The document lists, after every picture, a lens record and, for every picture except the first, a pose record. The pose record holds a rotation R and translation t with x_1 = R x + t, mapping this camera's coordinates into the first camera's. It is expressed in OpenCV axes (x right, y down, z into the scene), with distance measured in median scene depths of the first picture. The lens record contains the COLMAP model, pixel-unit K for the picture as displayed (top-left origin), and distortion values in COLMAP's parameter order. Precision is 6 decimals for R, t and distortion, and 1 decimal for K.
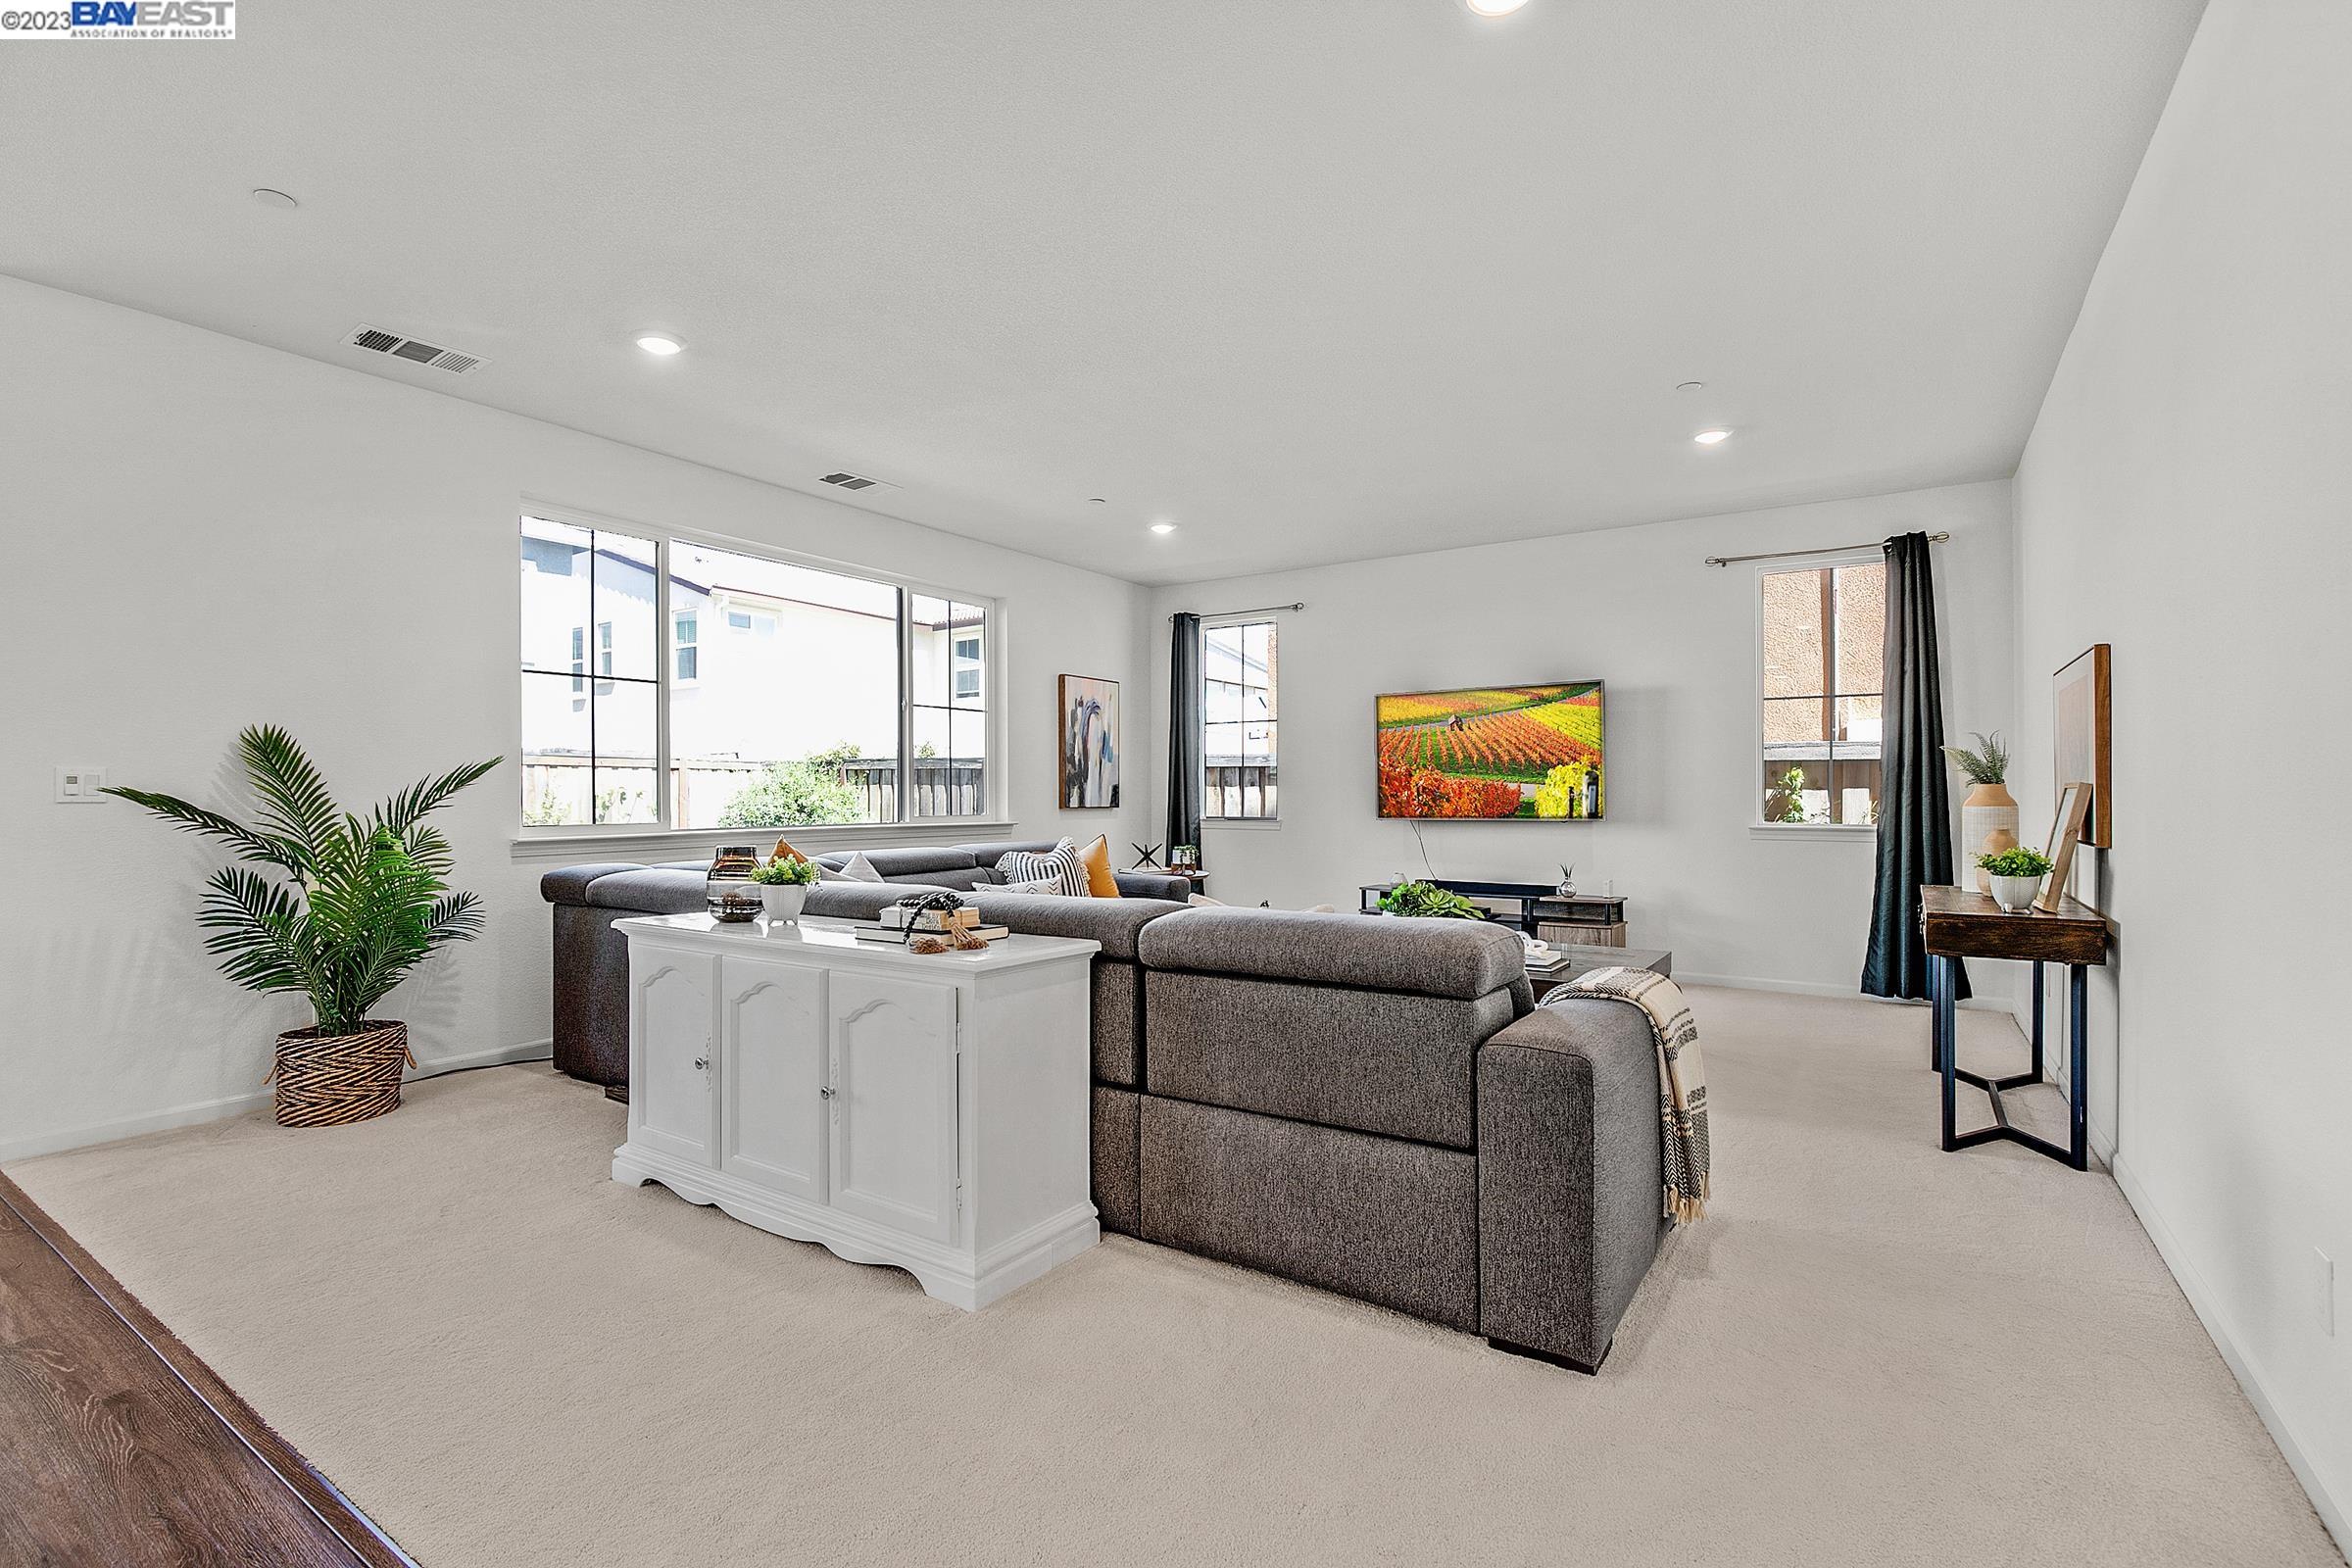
lens RADIAL K [[1058.5, 0, 1183.7], [0, 1058.5, 795.4], [0, 0, 1]] dist [-0.022913, 0.006241]
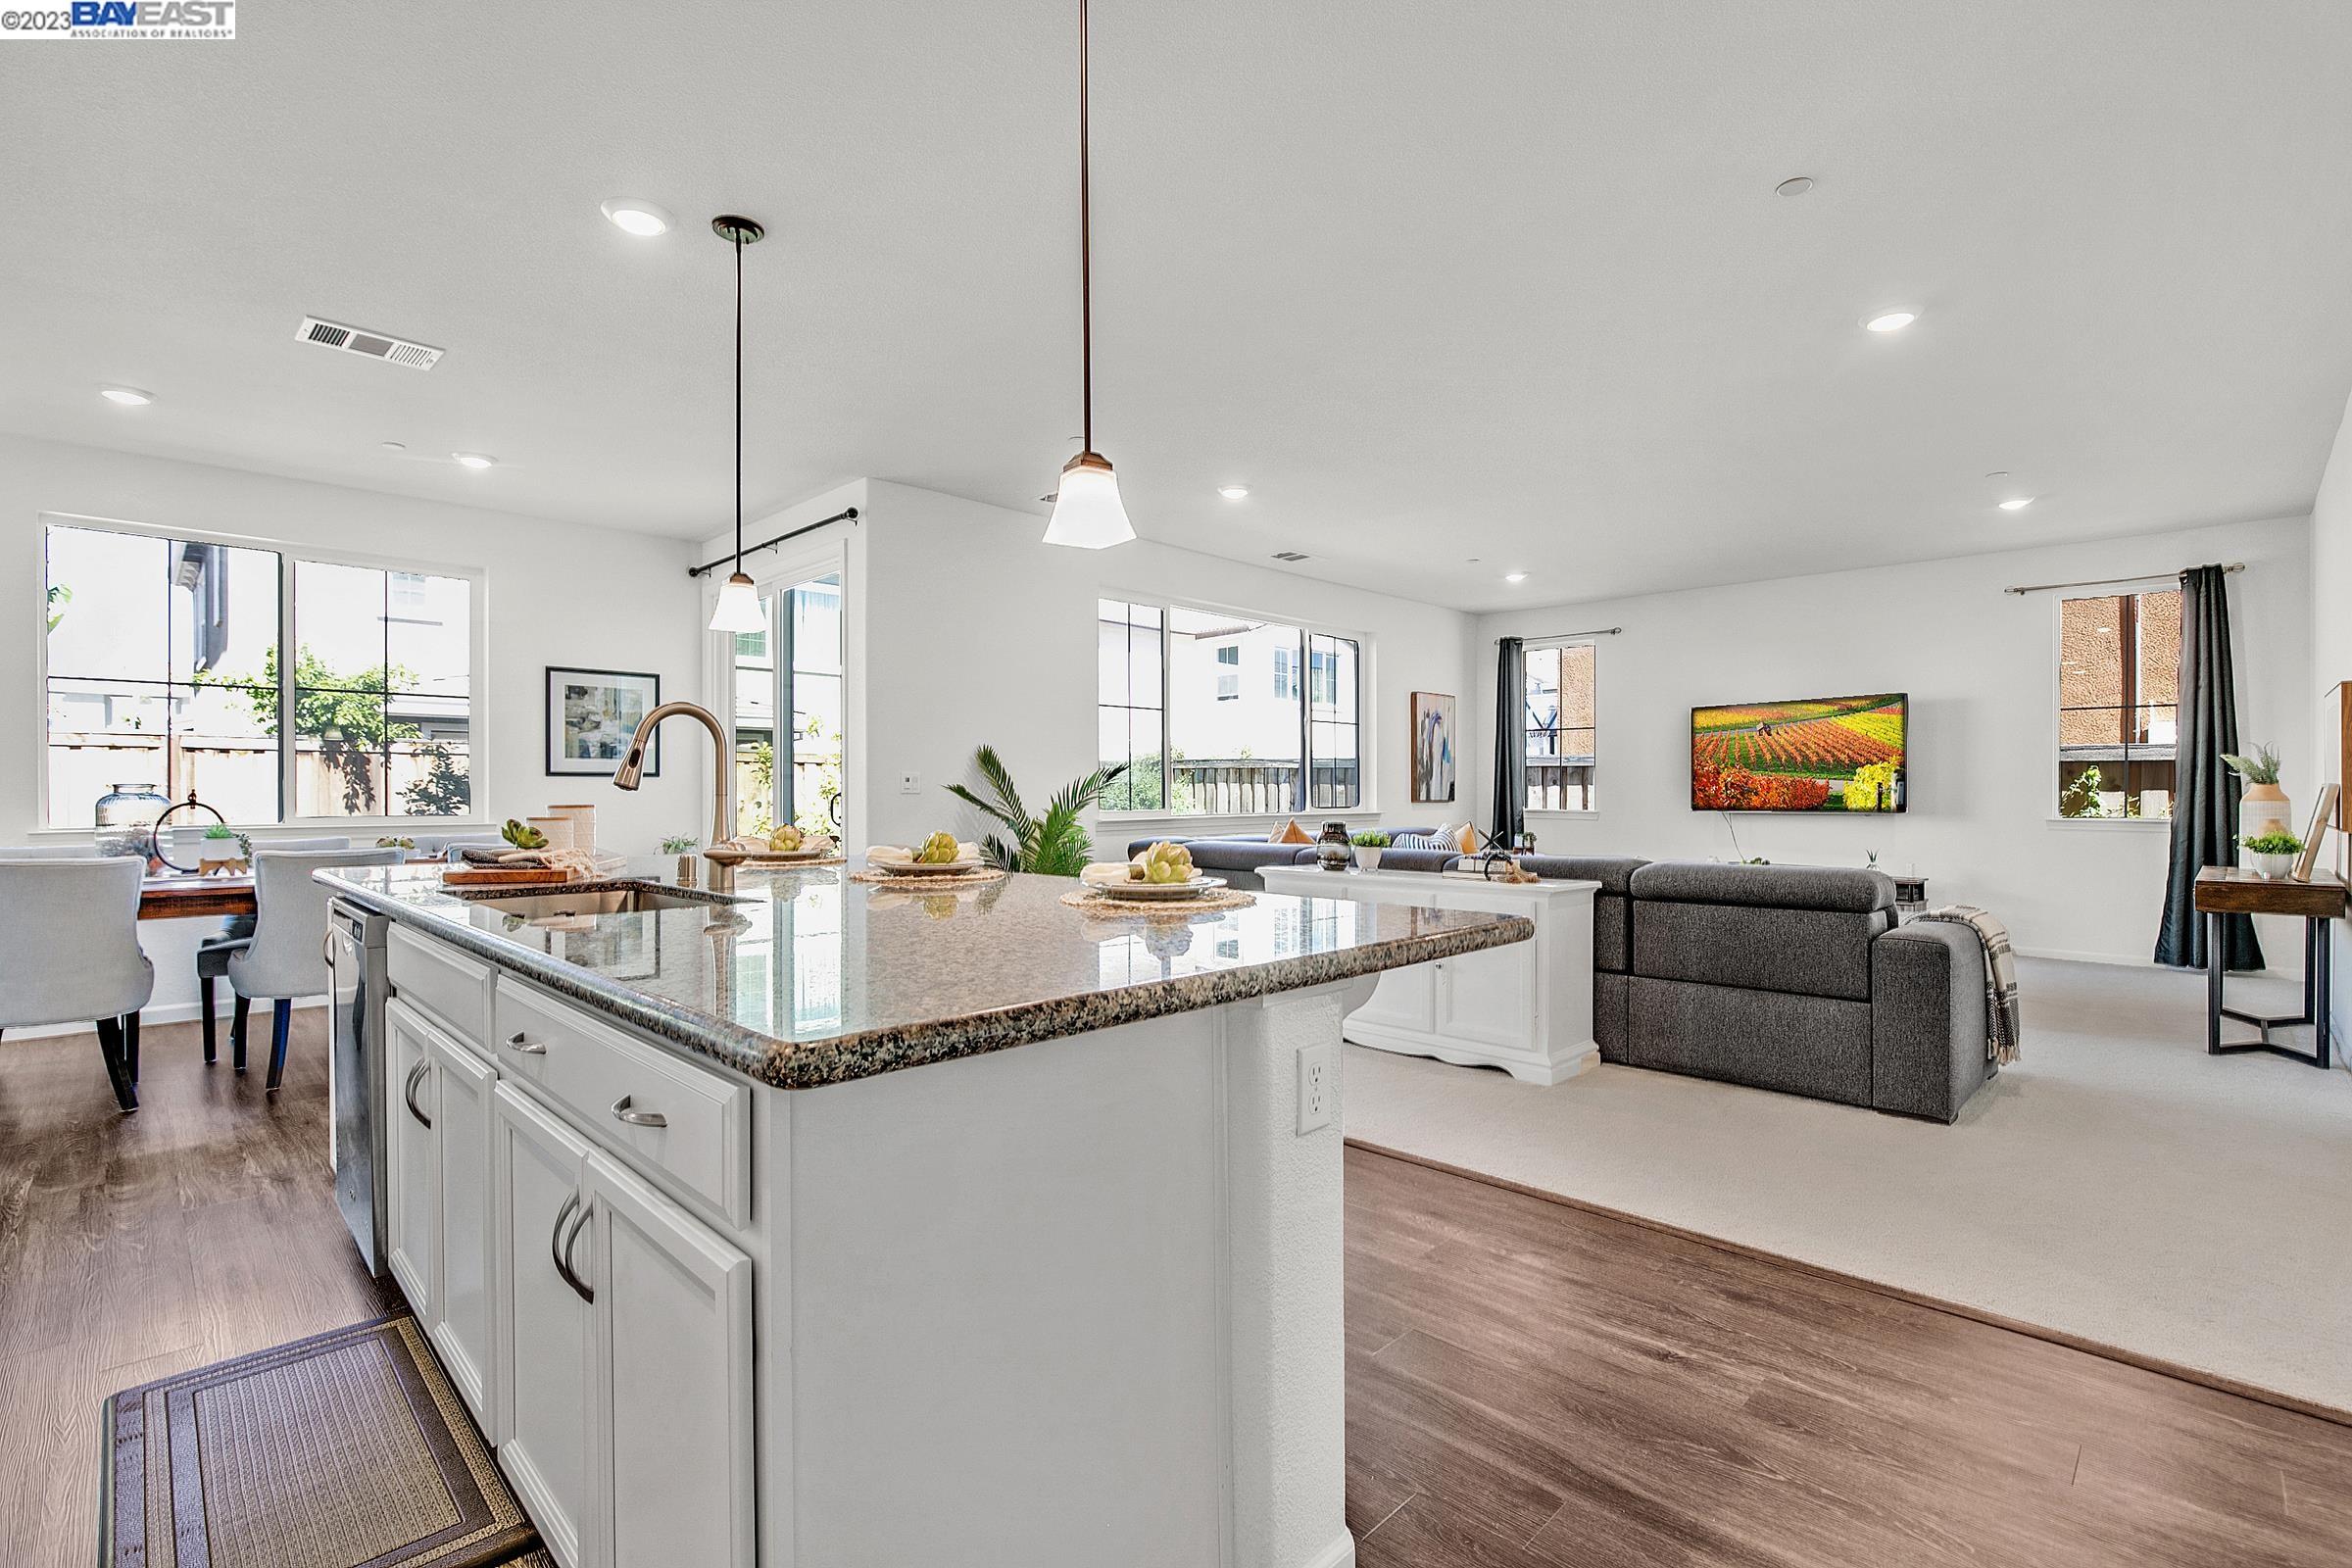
lens RADIAL K [[1058.5, 0, 1183.7], [0, 1058.5, 795.4], [0, 0, 1]] dist [-0.022913, 0.006241]
pose [[0.980703, -0.001114, -0.195502, -0.176395], [0.002242, 0.999982, 0.005554, -0.002687], [0.195492, -0.005885, 0.980688, -0.323370]]
